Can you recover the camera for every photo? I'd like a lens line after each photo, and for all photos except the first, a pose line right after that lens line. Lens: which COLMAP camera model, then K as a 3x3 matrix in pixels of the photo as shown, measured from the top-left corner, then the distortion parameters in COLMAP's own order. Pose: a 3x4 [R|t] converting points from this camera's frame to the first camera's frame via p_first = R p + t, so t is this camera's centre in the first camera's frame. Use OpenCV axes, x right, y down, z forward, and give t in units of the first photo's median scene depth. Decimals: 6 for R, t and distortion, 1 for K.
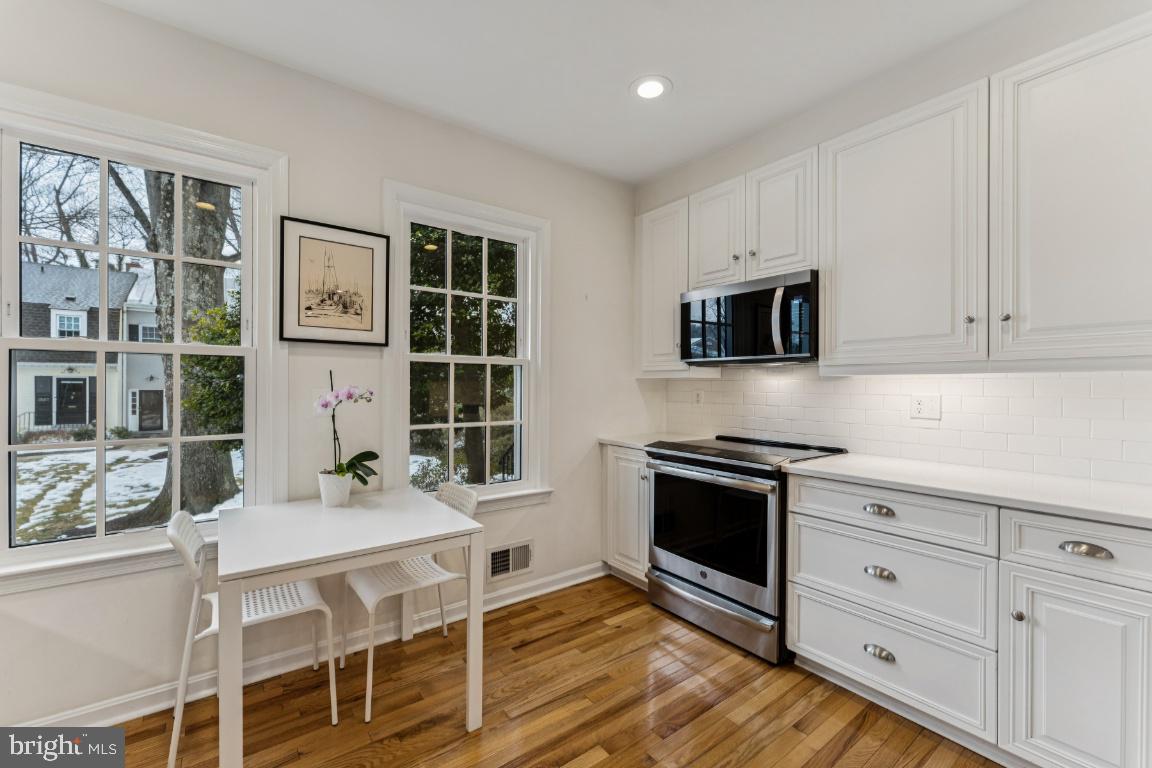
lens RADIAL K [[472.3, 0, 574.9], [0, 472.3, 386.8], [0, 0, 1]] dist [0.001349, -0.000872]
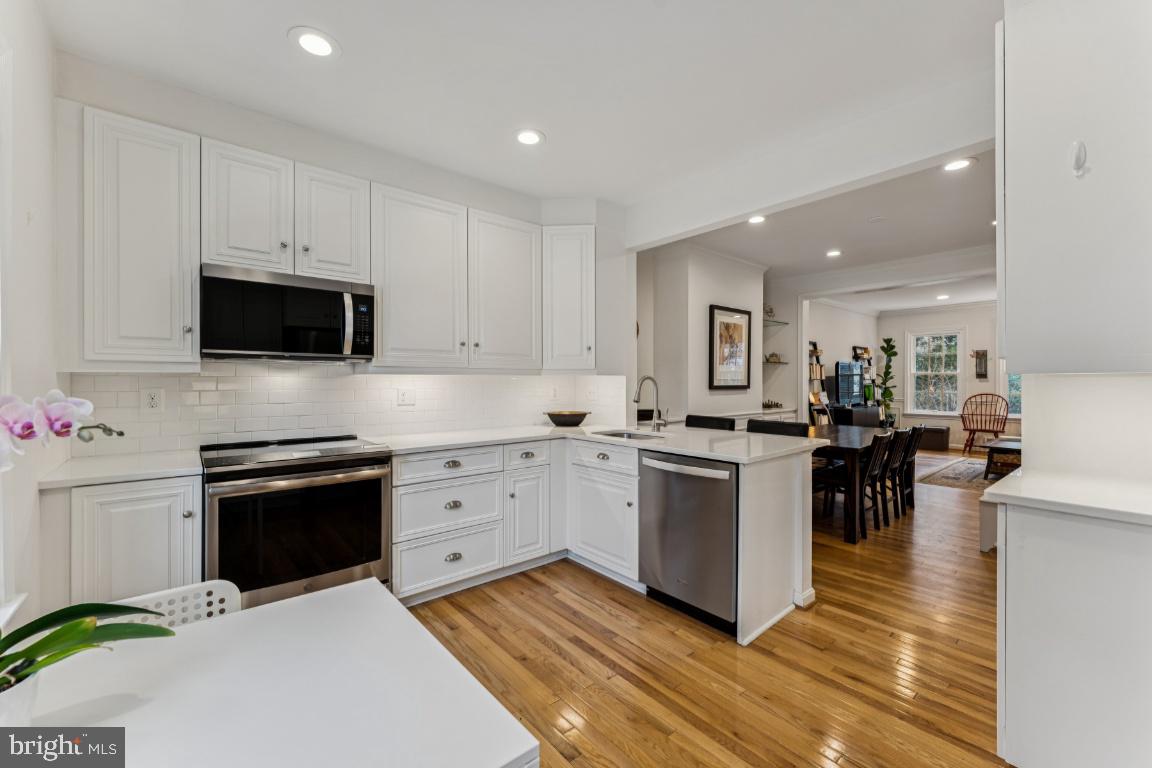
lens RADIAL K [[472.3, 0, 569.1], [0, 472.3, 387.4], [0, 0, 1]] dist [0.001349, -0.000872]
pose [[-0.061592, -0.014208, 0.998000, -0.801470], [0.006140, 0.999874, 0.014614, -0.005595], [-0.998083, 0.007028, -0.061497, 0.641364]]
